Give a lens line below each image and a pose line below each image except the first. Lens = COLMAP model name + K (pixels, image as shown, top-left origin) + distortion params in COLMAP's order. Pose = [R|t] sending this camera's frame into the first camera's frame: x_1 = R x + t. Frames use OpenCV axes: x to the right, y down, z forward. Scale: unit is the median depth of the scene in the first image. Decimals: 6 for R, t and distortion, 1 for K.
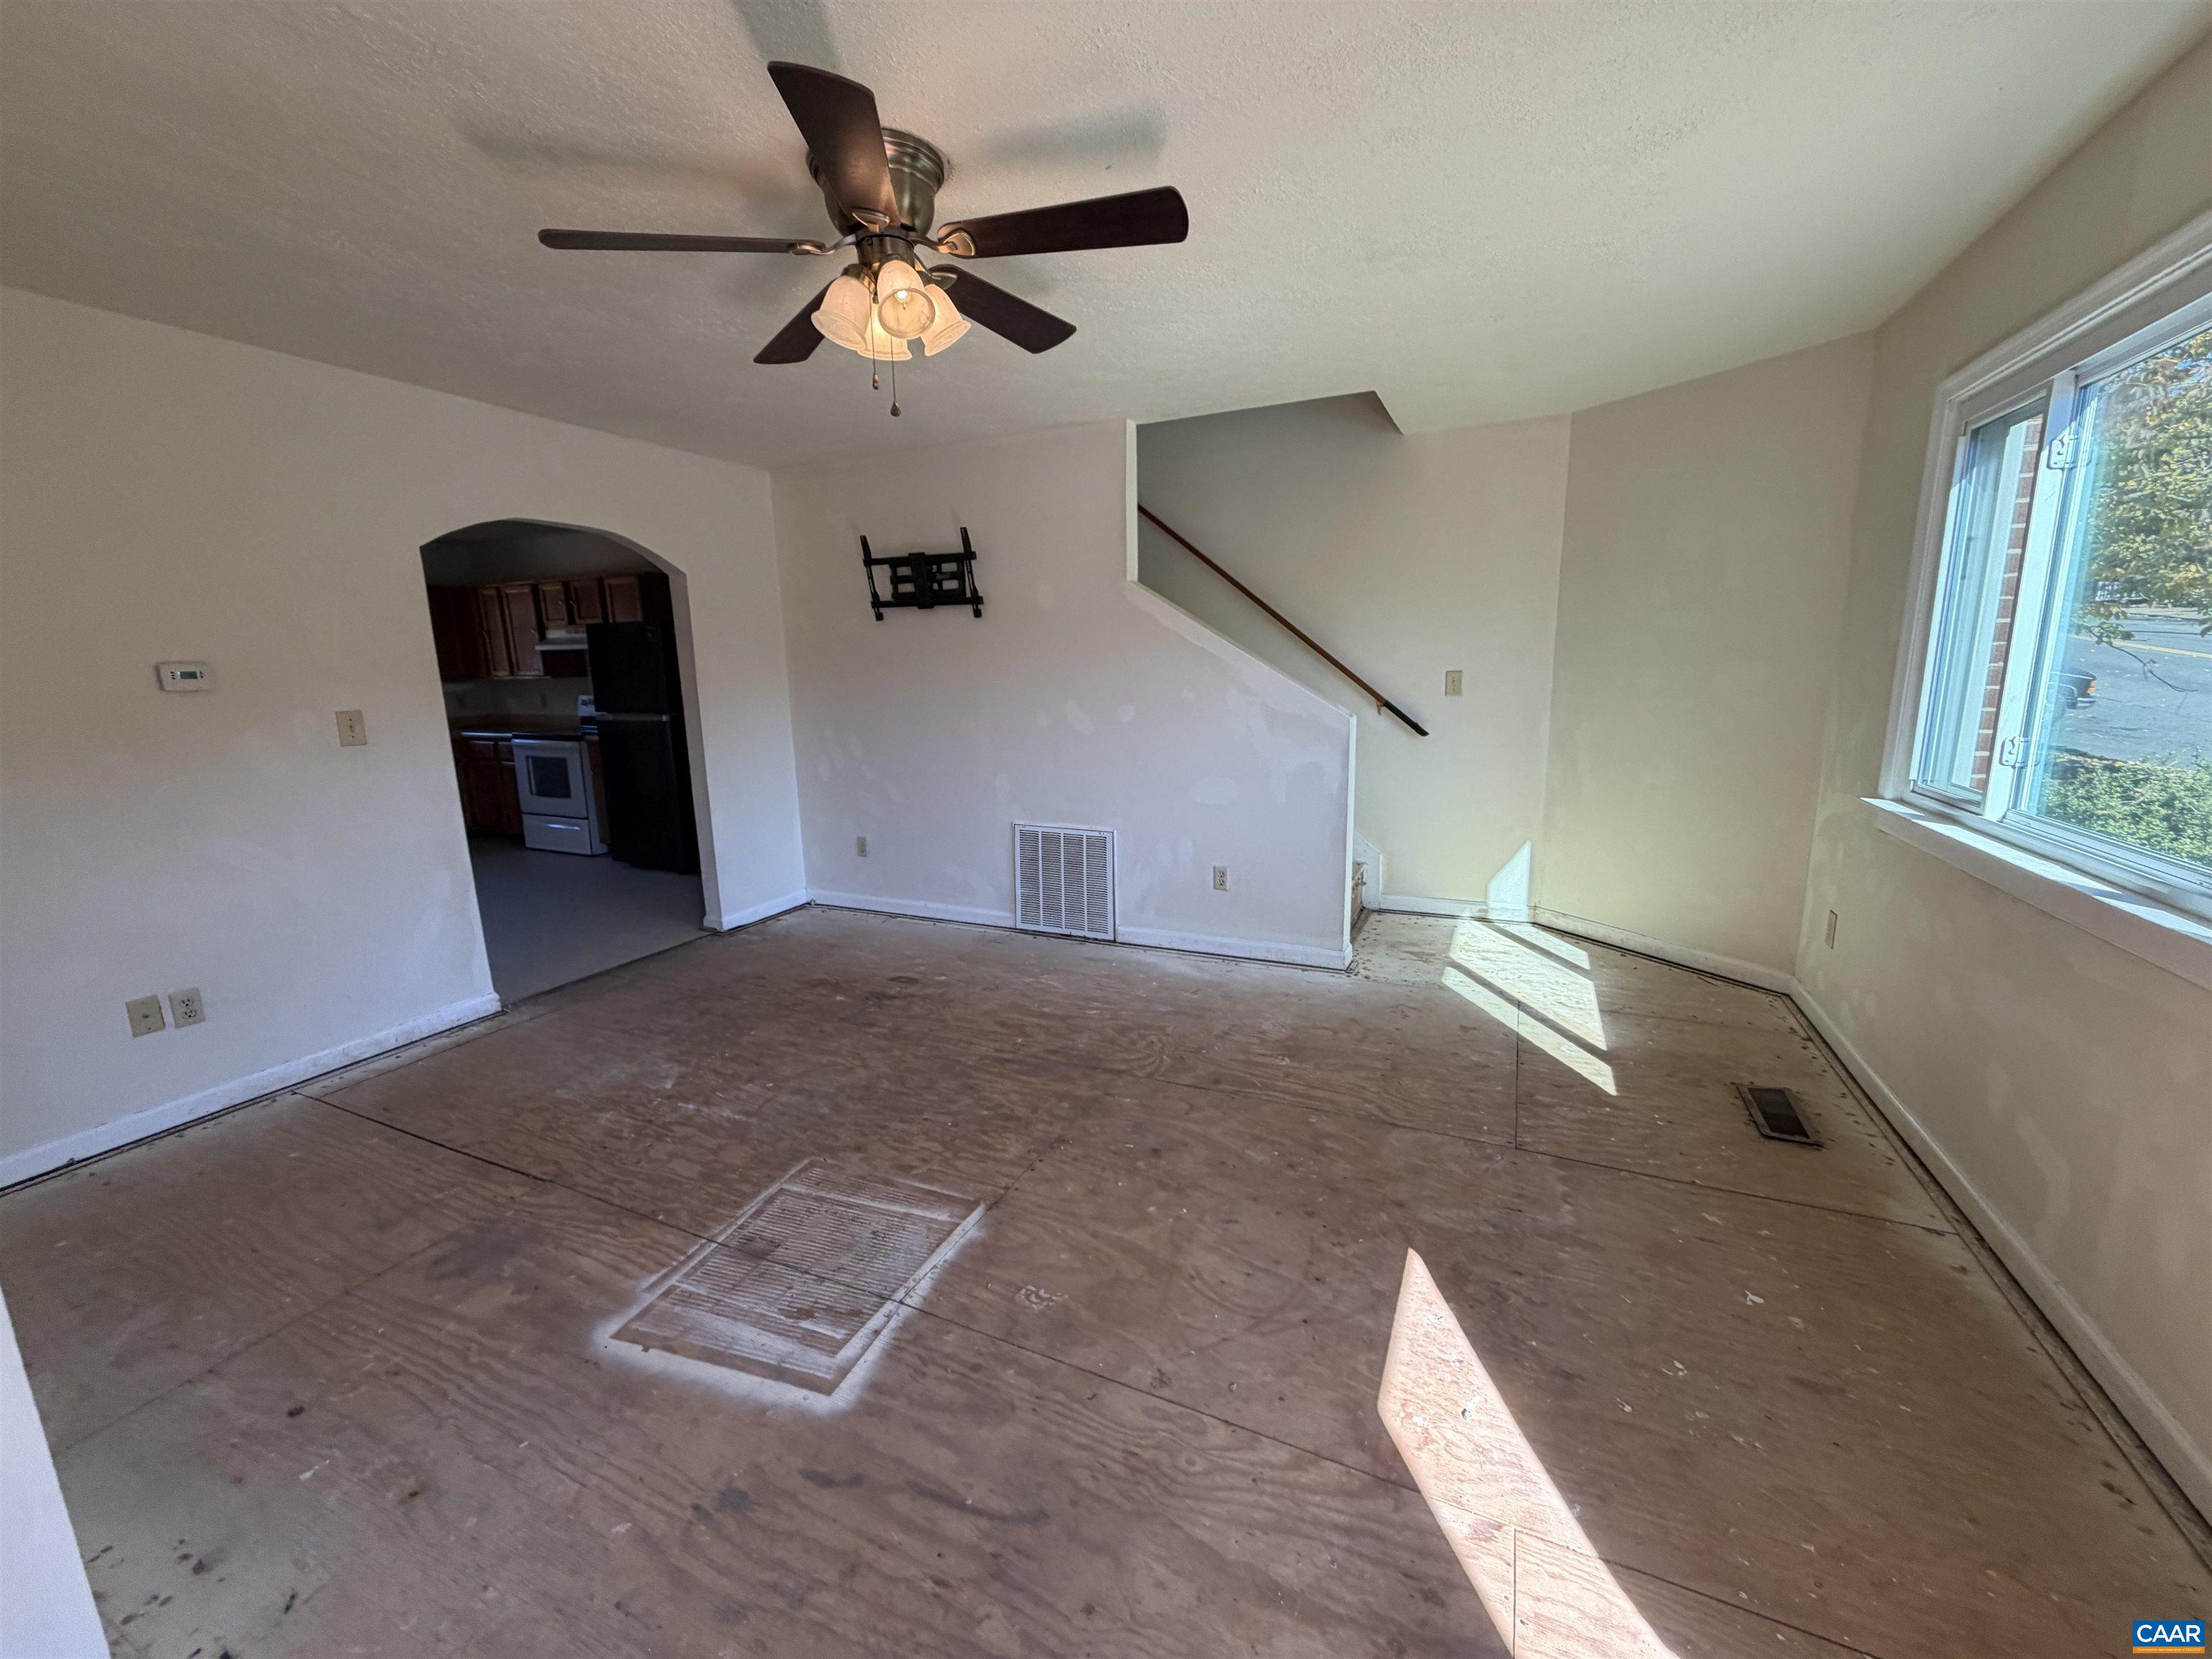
lens RADIAL K [[882.0, 0, 1098.8], [0, 882.0, 829.0], [0, 0, 1]] dist [0.001605, -0.000037]
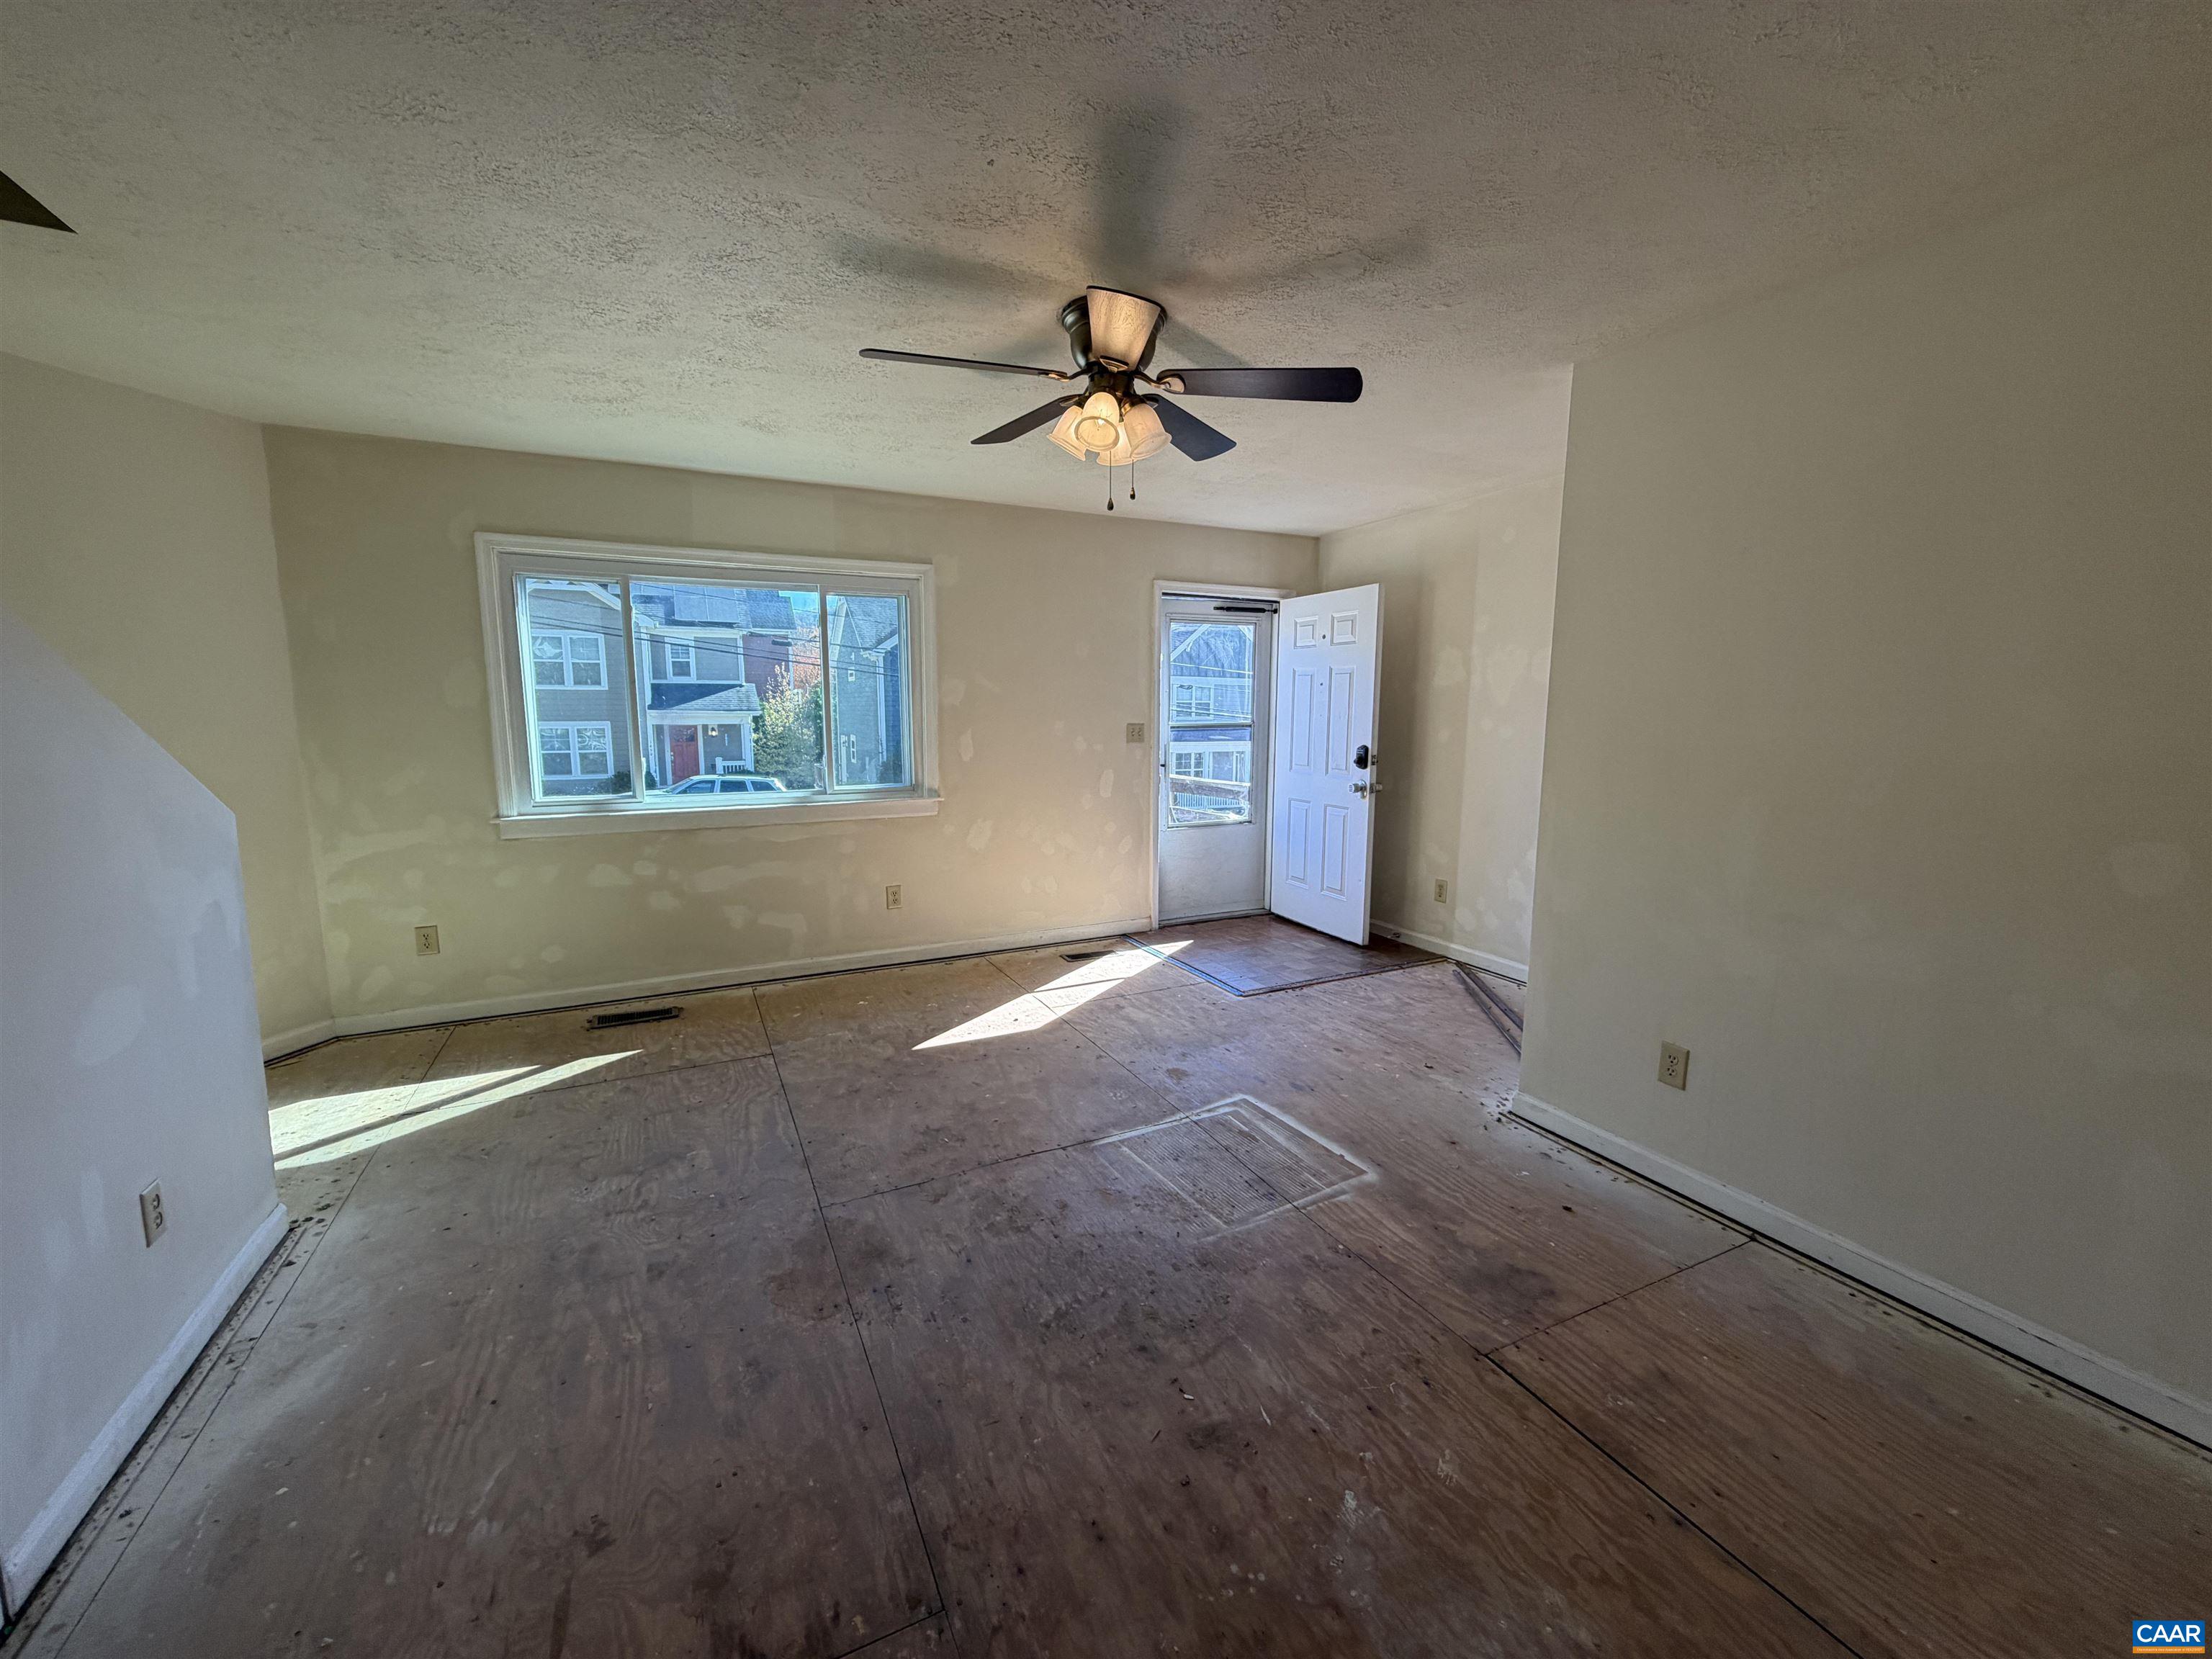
lens RADIAL K [[882.0, 0, 1098.8], [0, 882.0, 829.0], [0, 0, 1]] dist [0.001605, -0.000037]
pose [[-0.783503, -0.065896, 0.617884, -0.882959], [0.129875, 0.955034, 0.266539, -0.328763], [-0.607664, 0.289082, -0.739714, 1.802124]]
